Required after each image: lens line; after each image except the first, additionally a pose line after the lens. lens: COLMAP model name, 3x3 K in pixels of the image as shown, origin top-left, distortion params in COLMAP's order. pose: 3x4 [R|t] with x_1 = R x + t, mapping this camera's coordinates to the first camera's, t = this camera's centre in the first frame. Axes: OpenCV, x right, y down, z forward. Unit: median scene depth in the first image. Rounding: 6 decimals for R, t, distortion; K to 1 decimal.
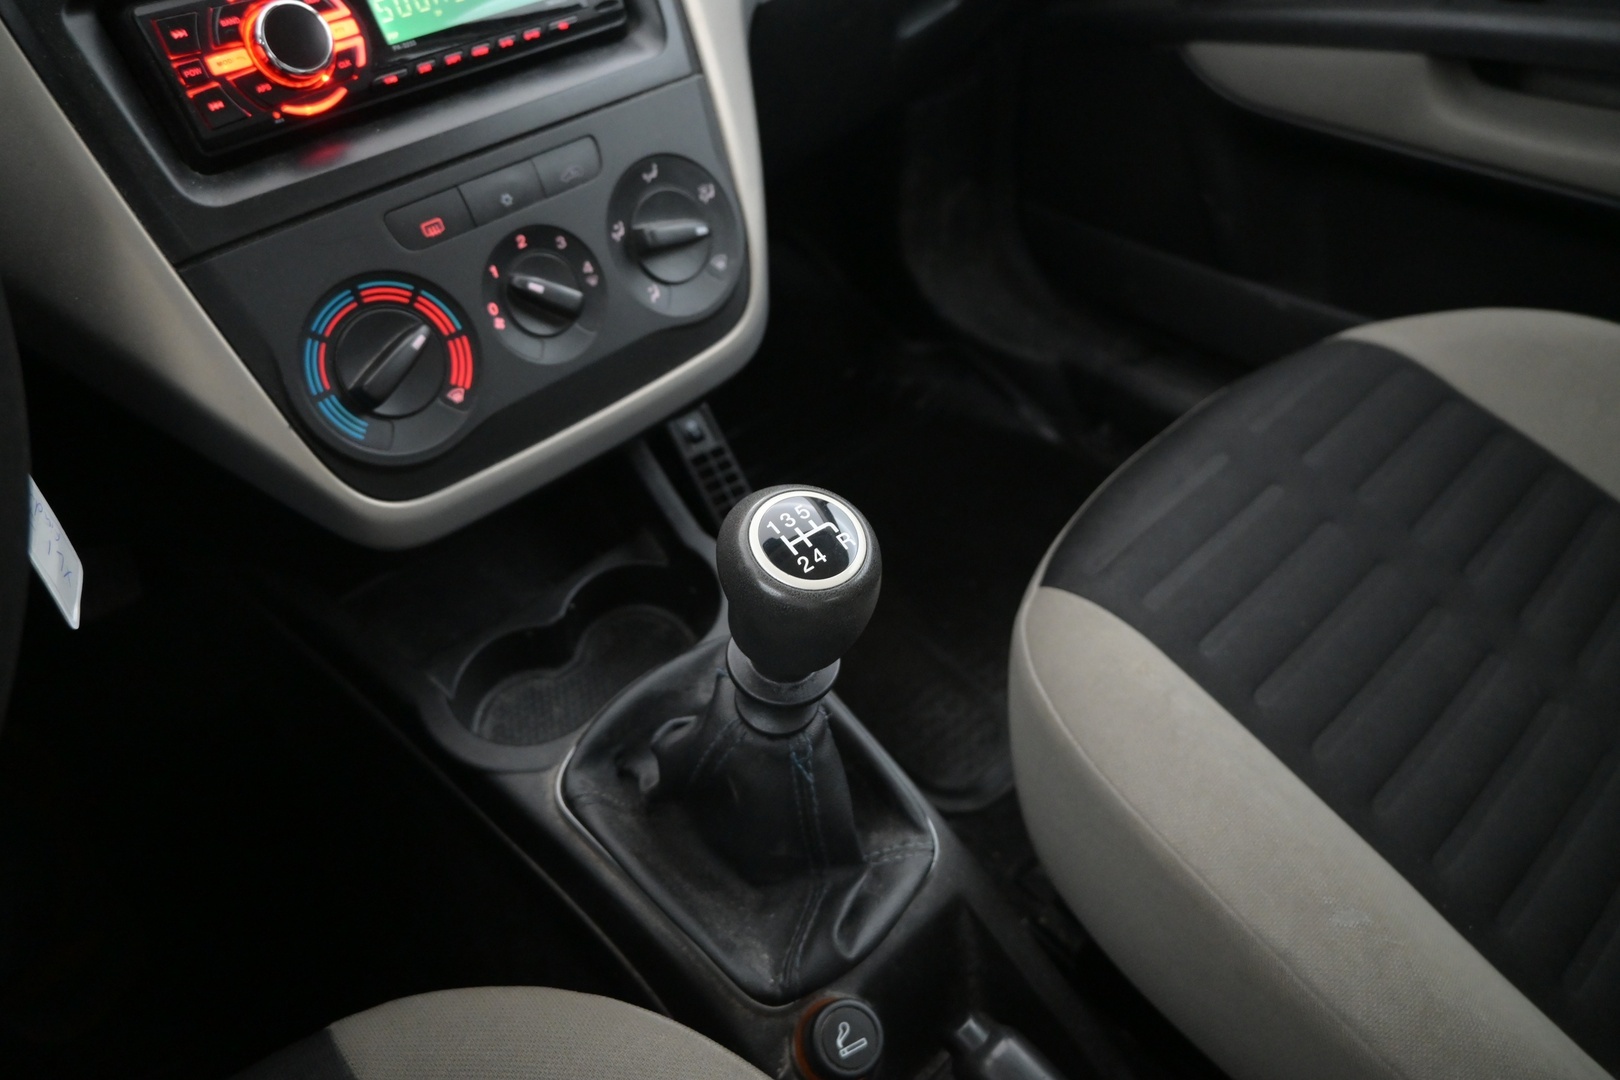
lens RADIAL K [[1080.4, 0, 810.0], [0, 1080.4, 540.0], [0, 0, 1]] dist [-0.008010, 0.001098]
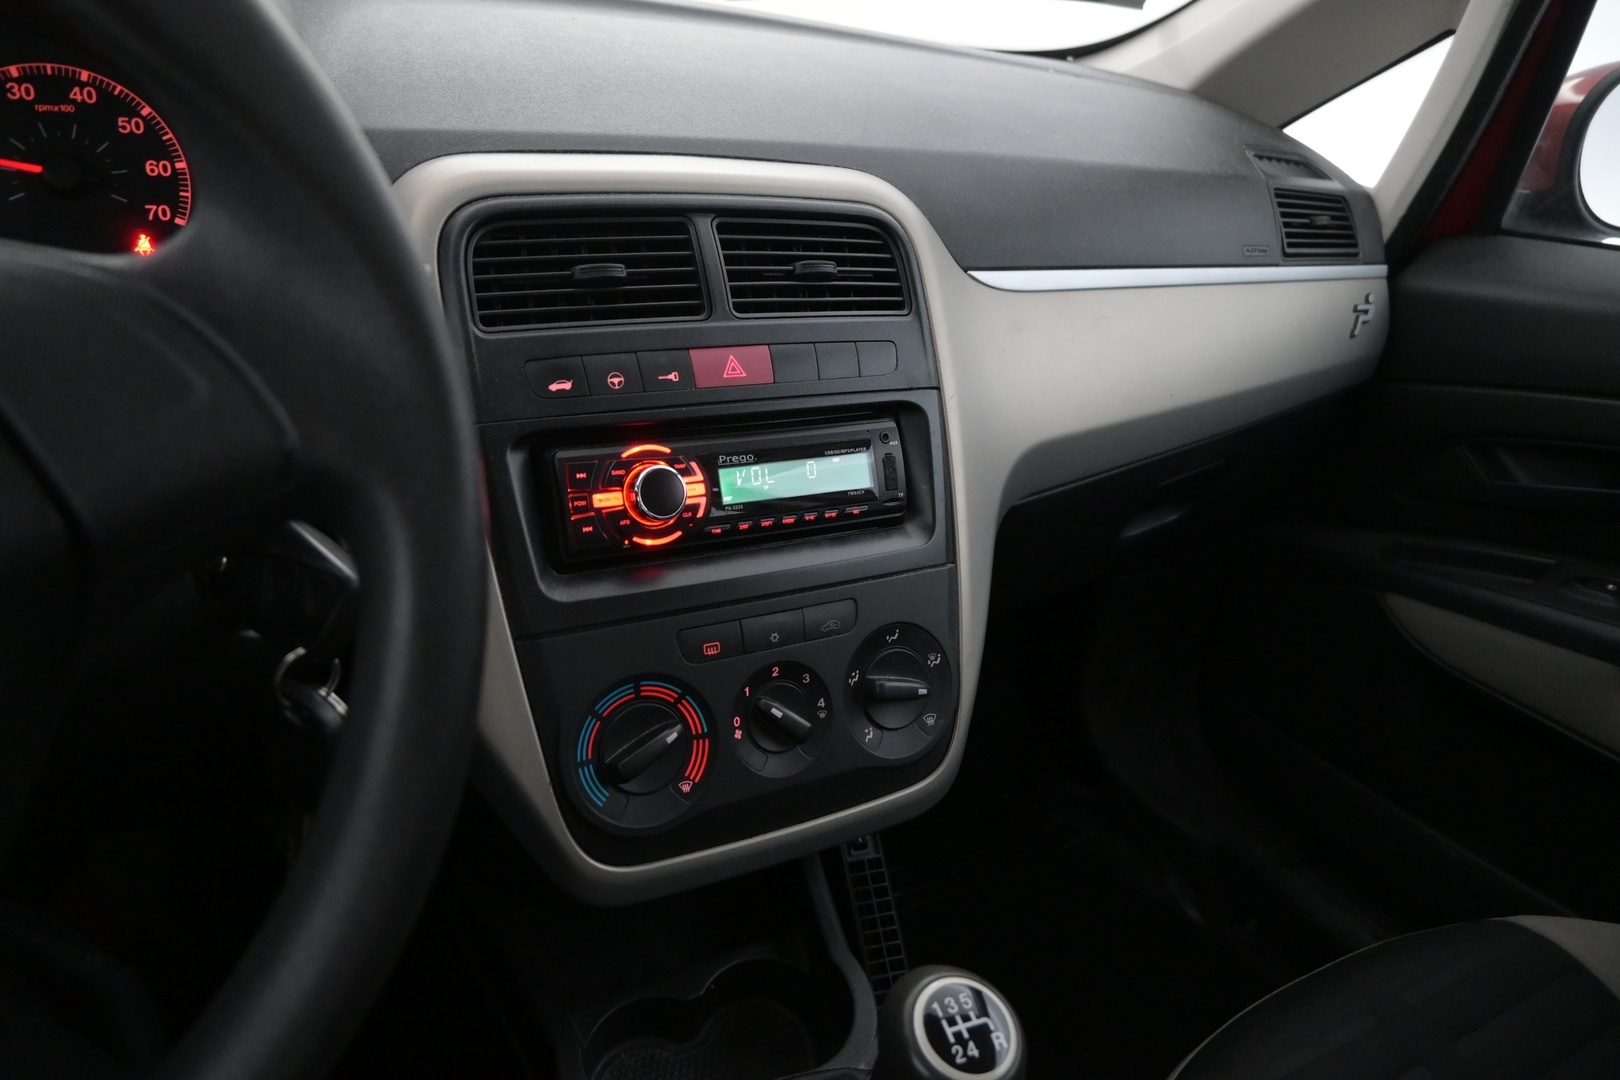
lens RADIAL K [[1080.4, 0, 810.0], [0, 1080.4, 540.0], [0, 0, 1]] dist [-0.008010, 0.001098]
pose [[0.958894, 0.230481, -0.165530, -0.070114], [-0.270454, 0.918870, -0.287285, -0.081099], [0.085886, 0.320244, 0.943434, -0.165349]]
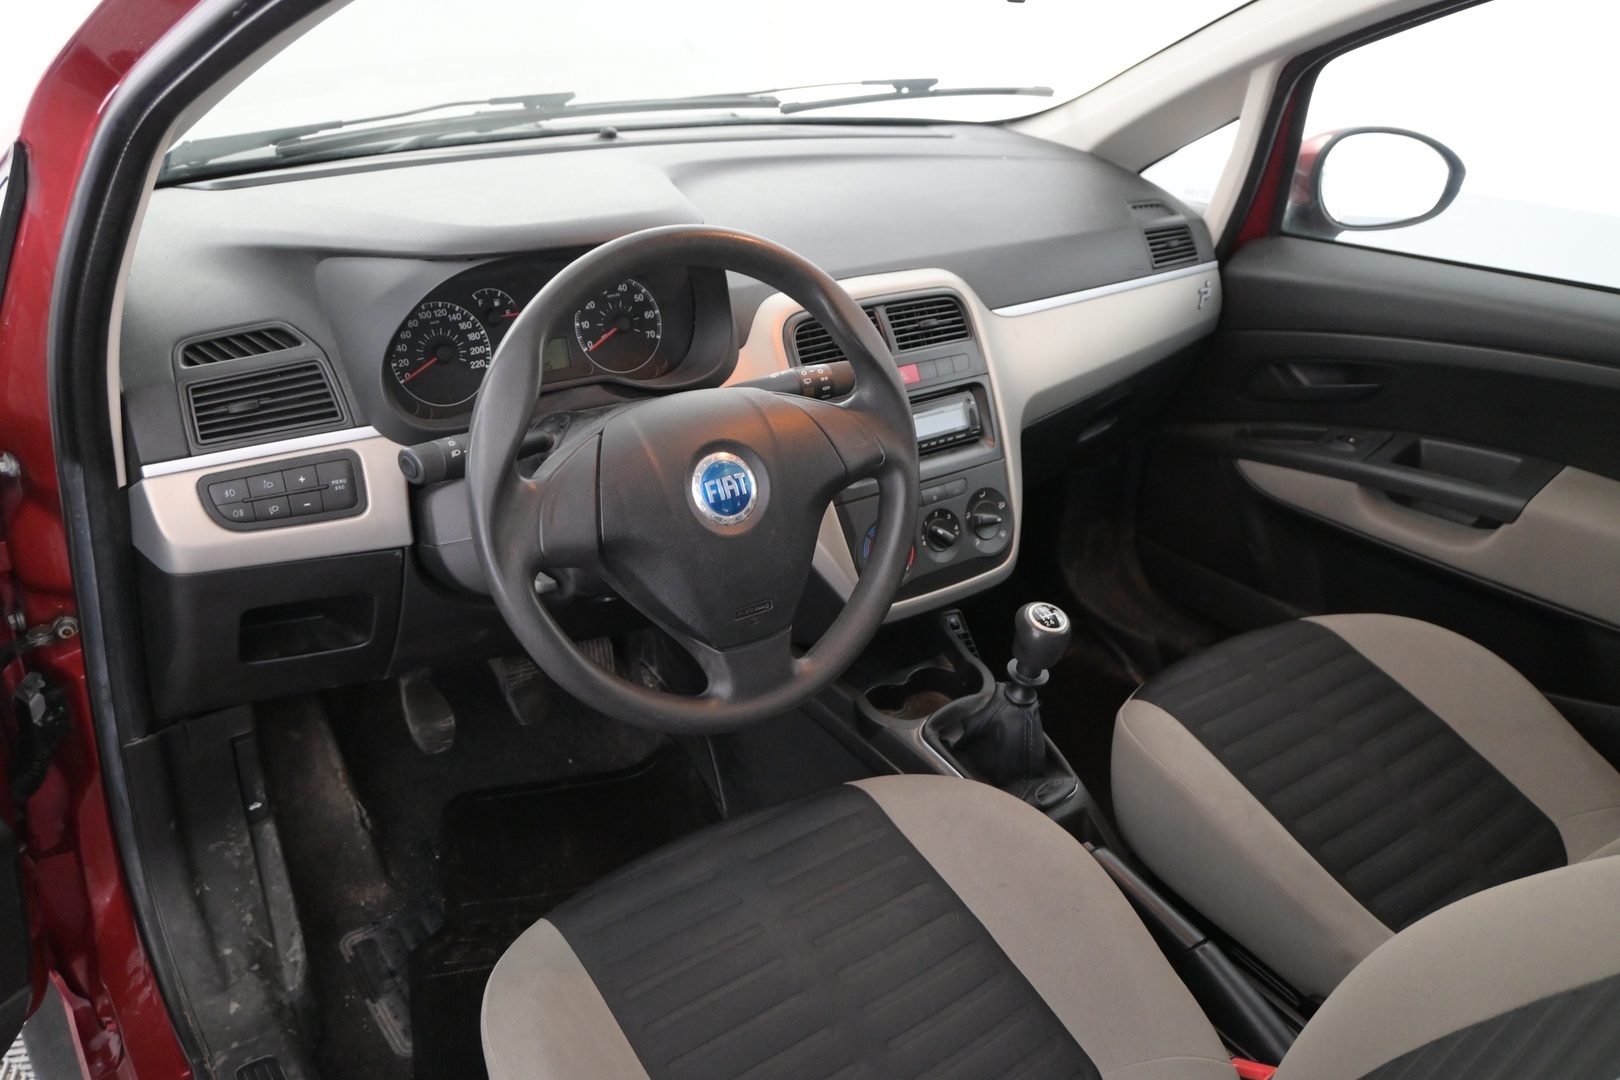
lens RADIAL K [[1383.1, 0, 810.0], [0, 1383.1, 540.0], [0, 0, 1]] dist [-0.004972, 0.000413]
pose [[0.990491, 0.124211, -0.059152, -0.372057], [-0.136064, 0.948012, -0.287680, 0.790410], [0.020344, 0.292993, 0.955898, -2.191508]]
